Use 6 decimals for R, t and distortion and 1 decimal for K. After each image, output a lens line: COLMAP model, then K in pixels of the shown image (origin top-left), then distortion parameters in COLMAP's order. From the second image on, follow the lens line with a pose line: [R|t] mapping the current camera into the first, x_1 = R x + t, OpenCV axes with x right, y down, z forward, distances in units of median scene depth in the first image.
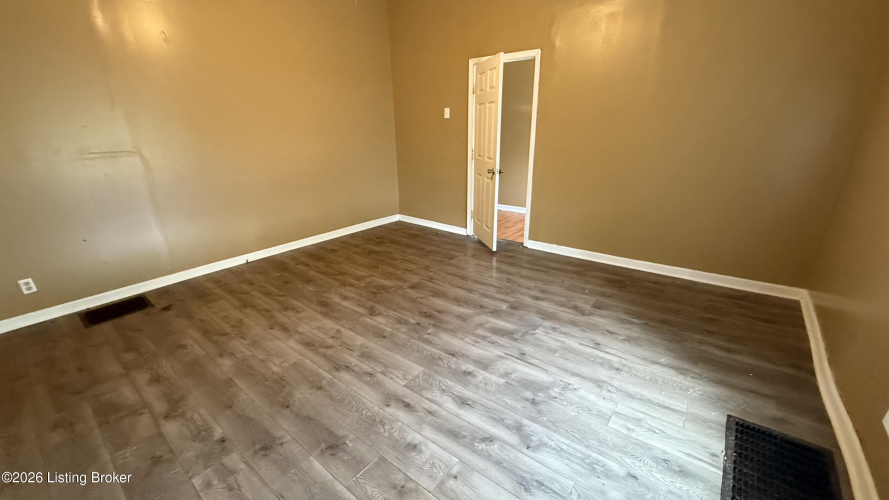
lens RADIAL K [[355.8, 0, 444.5], [0, 355.8, 250.0], [0, 0, 1]] dist [0.000076, 0.000017]
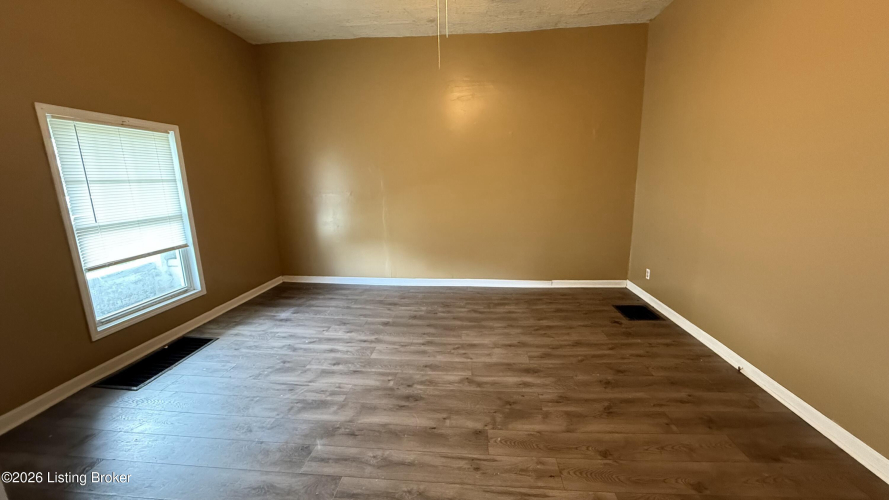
lens RADIAL K [[355.8, 0, 444.5], [0, 355.8, 250.0], [0, 0, 1]] dist [0.000076, 0.000017]
pose [[-0.828741, 0.151286, -0.538797, 0.315184], [-0.146434, 0.870604, 0.469687, -0.582946], [0.540135, 0.468147, -0.699351, 1.616858]]
